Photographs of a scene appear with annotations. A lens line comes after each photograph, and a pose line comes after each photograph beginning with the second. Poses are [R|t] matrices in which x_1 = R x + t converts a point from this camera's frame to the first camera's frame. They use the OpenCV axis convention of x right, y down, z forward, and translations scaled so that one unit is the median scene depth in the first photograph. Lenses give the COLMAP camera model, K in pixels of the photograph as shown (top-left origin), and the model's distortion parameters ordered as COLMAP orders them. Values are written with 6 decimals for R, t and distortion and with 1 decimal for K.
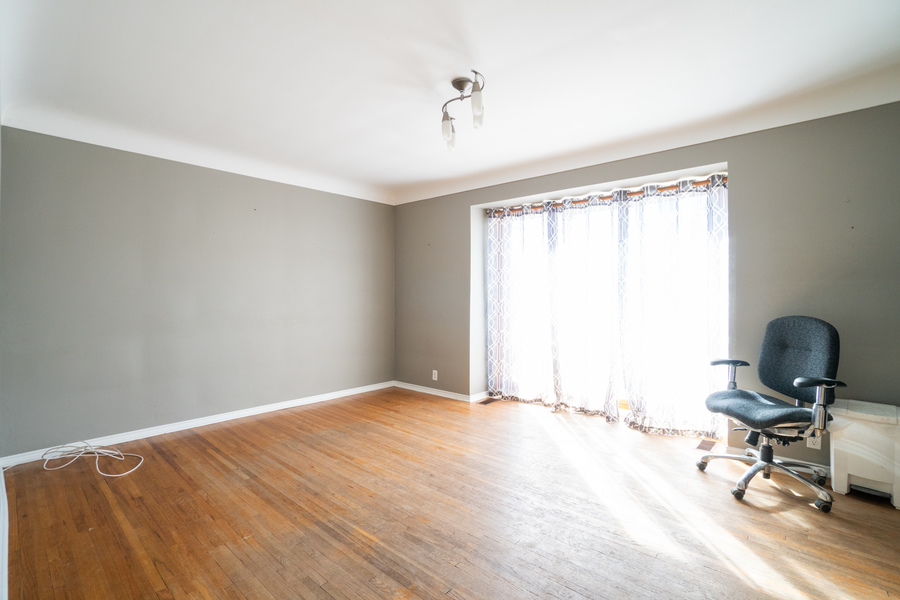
lens RADIAL K [[412.2, 0, 450.0], [0, 412.2, 300.0], [0, 0, 1]] dist [-0.051379, 0.018805]
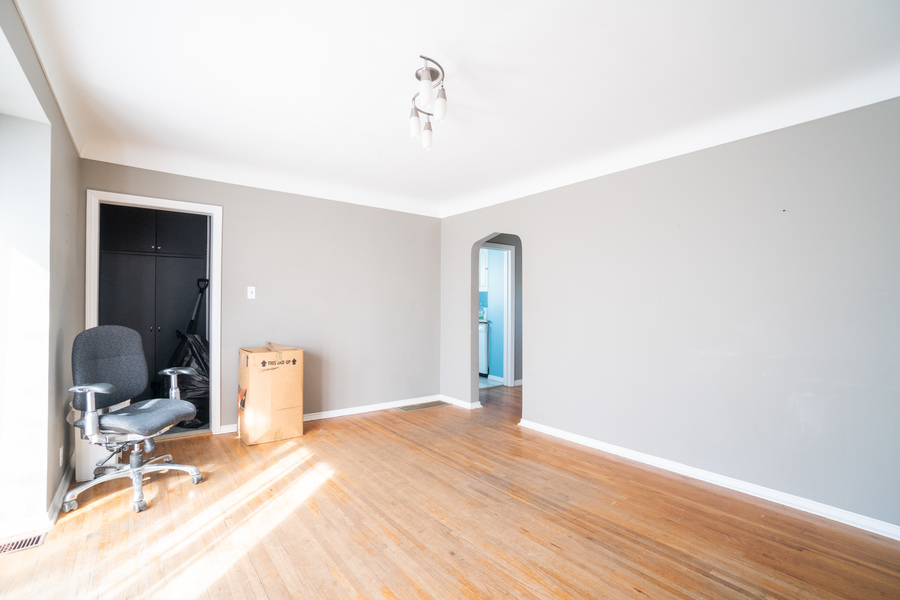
lens RADIAL K [[412.2, 0, 450.0], [0, 412.2, 300.0], [0, 0, 1]] dist [-0.051379, 0.018805]
pose [[-0.981060, -0.006267, 0.193600, -0.211068], [-0.006836, 0.999974, -0.002271, -0.032039], [-0.193581, -0.003552, -0.981078, 2.024588]]
